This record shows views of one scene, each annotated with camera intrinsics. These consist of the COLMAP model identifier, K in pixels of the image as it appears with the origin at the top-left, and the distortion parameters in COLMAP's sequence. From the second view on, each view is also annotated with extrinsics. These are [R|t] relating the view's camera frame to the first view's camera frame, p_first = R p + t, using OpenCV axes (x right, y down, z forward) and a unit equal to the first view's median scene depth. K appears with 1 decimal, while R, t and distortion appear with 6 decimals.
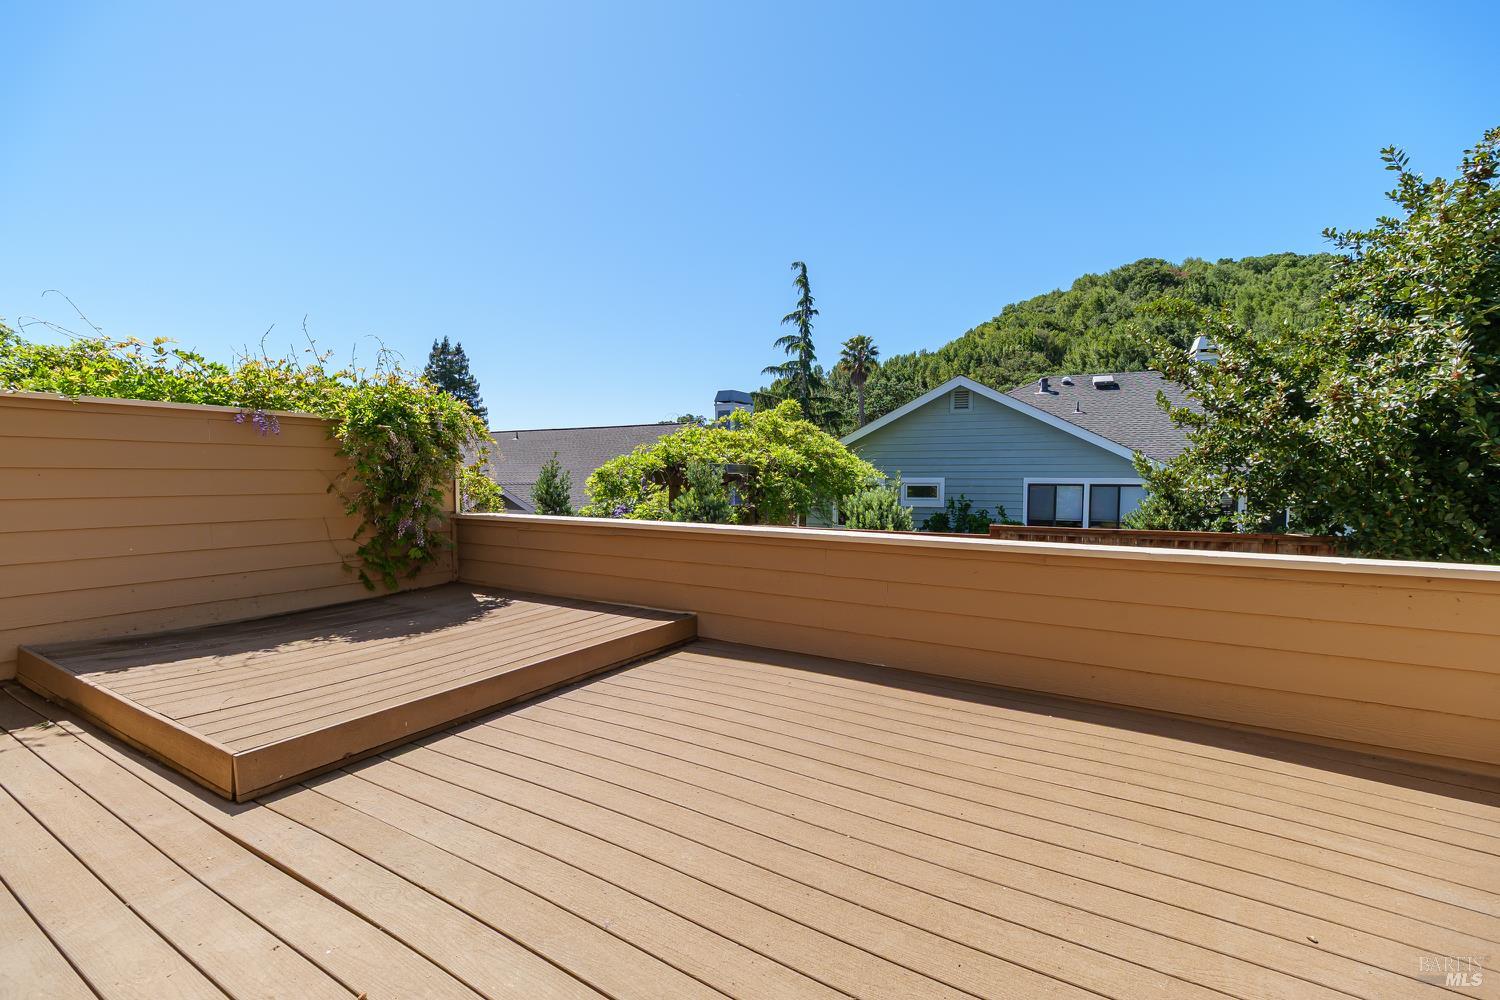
lens RADIAL K [[666.0, 0, 747.4], [0, 666.0, 489.5], [0, 0, 1]] dist [-0.002210, -0.000087]
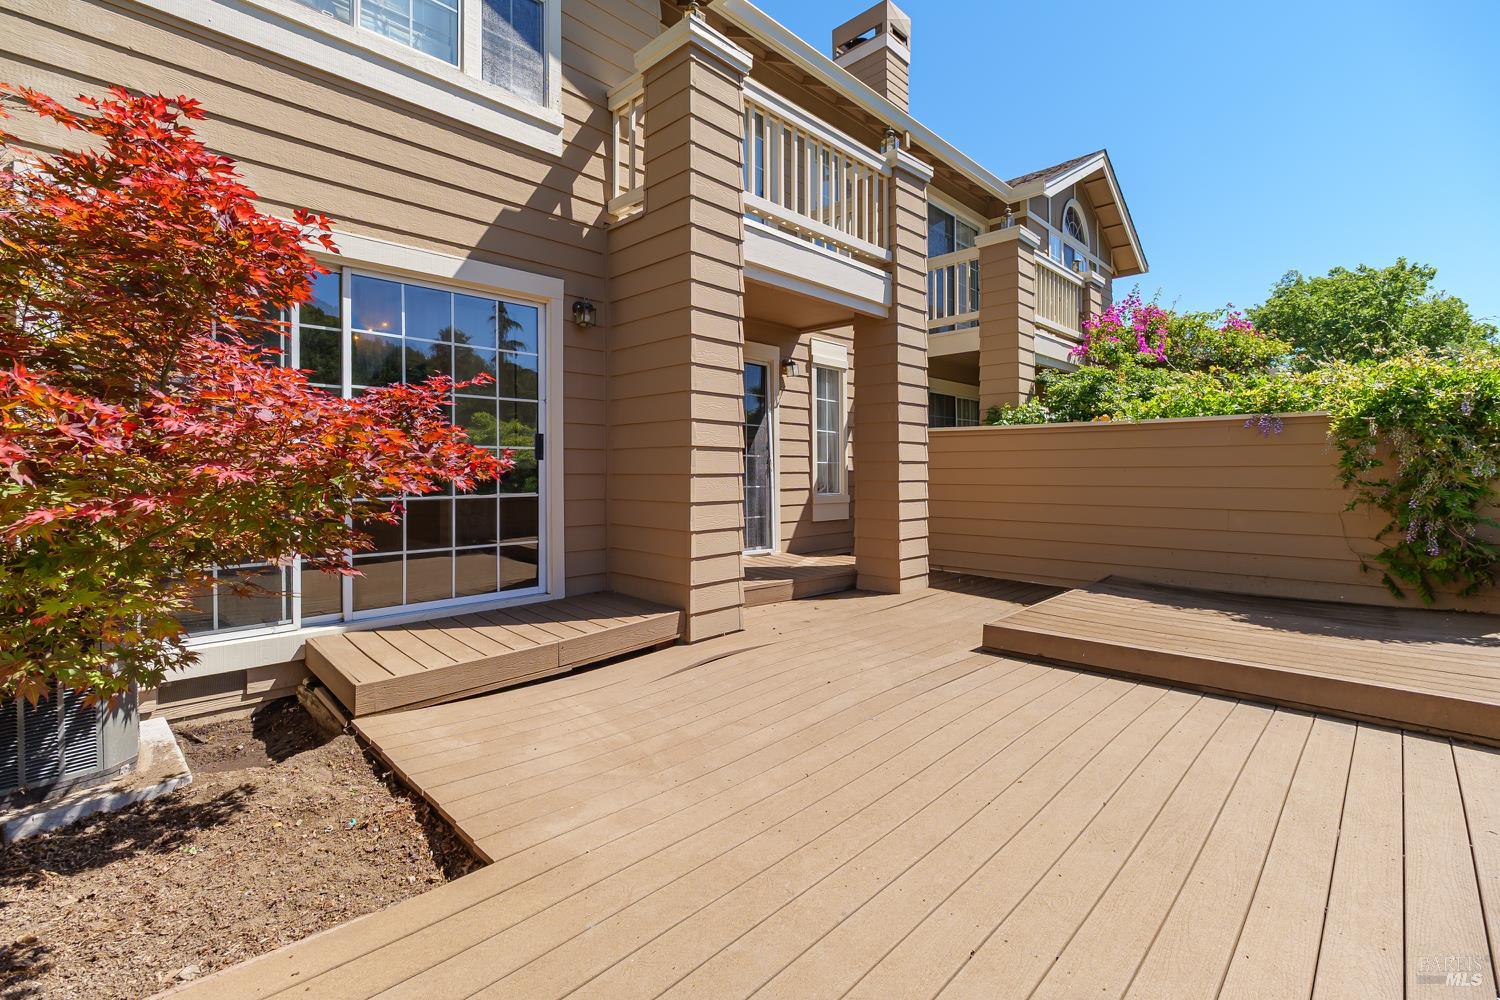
lens RADIAL K [[666.0, 0, 743.5], [0, 666.0, 489.8], [0, 0, 1]] dist [-0.002210, -0.000087]
pose [[-0.203968, 0.027873, -0.978581, 0.183618], [-0.019997, 0.999267, 0.032630, -0.002875], [0.978773, 0.026224, -0.203261, 0.114992]]
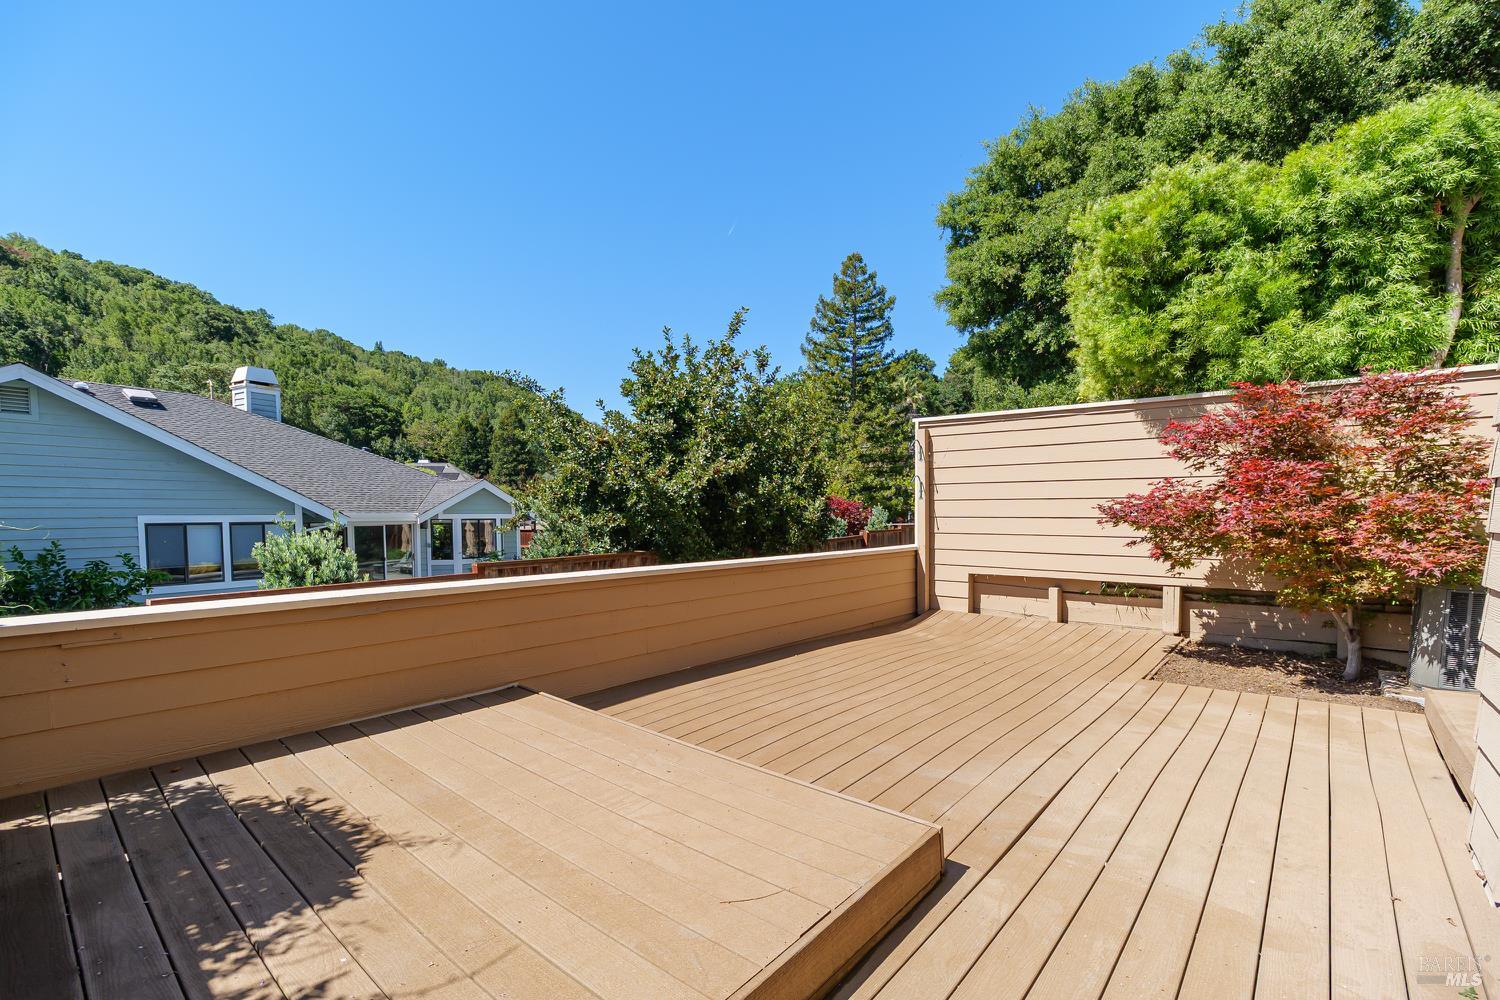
lens RADIAL K [[666.0, 0, 790.8], [0, 666.0, 511.3], [0, 0, 1]] dist [-0.002210, -0.000087]
pose [[0.121436, -0.002734, 0.992595, -0.268644], [0.021546, 0.999768, 0.000118, -0.007380], [-0.992365, 0.021372, 0.121467, 0.168990]]
